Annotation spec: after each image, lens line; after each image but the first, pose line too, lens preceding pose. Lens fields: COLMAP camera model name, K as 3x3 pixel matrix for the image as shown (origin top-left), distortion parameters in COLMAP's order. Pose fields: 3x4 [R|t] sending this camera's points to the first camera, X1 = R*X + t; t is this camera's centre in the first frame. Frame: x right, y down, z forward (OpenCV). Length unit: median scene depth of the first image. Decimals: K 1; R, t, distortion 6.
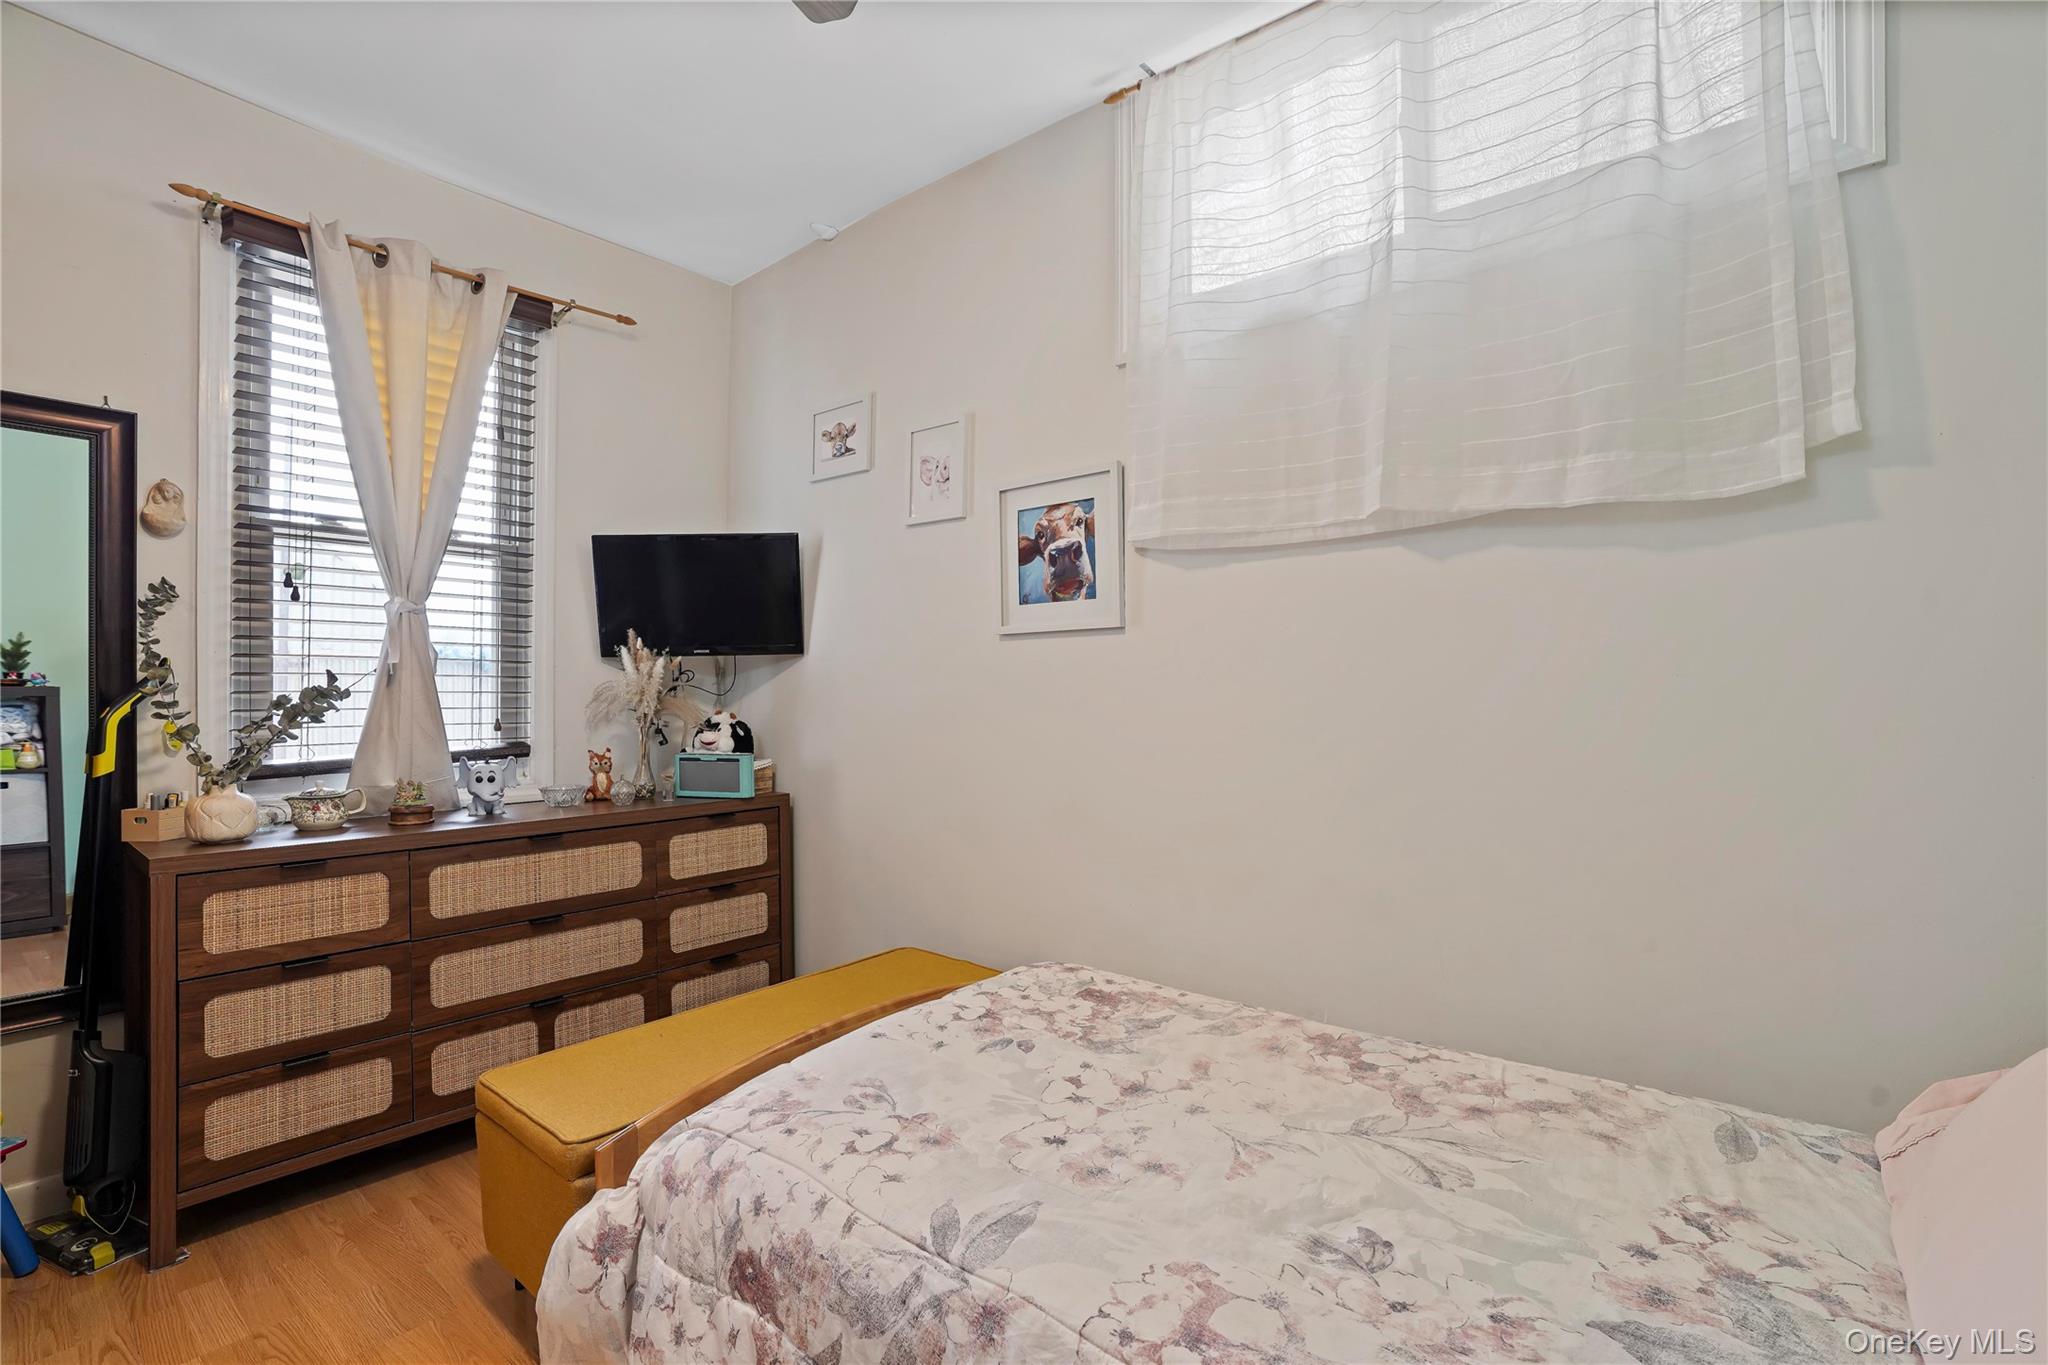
lens RADIAL K [[947.6, 0, 1054.6], [0, 947.6, 679.7], [0, 0, 1]] dist [-0.058878, 0.028053]
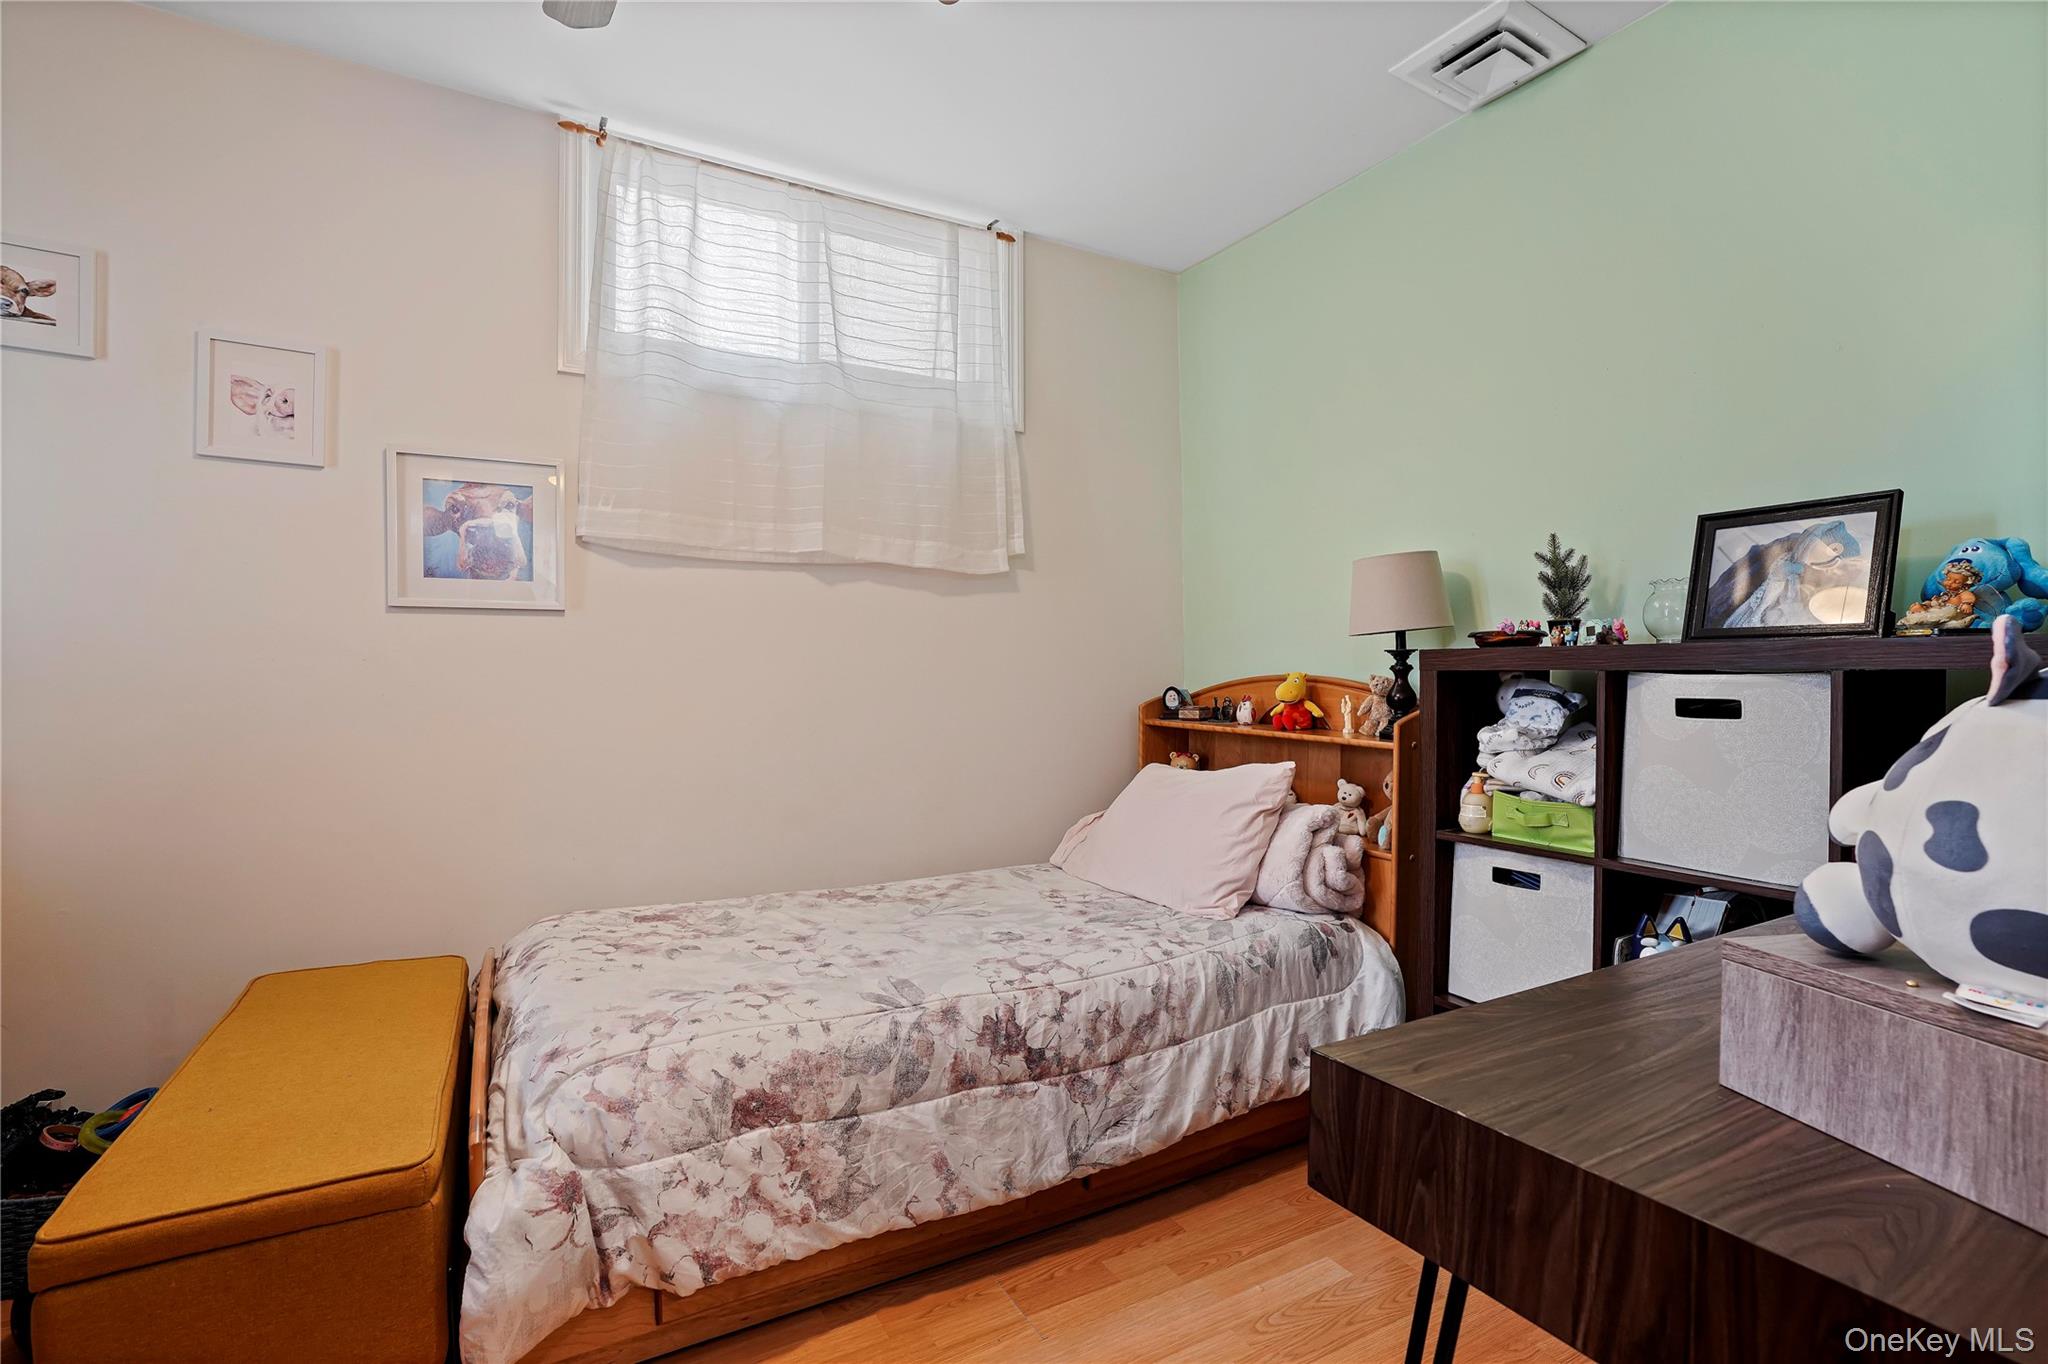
lens RADIAL K [[947.6, 0, 1054.6], [0, 947.6, 679.2], [0, 0, 1]] dist [-0.058878, 0.028053]
pose [[0.350708, 0.003176, 0.936480, -1.129410], [-0.010421, 0.999946, 0.000511, 0.027654], [-0.936427, -0.009938, 0.350722, 0.119416]]
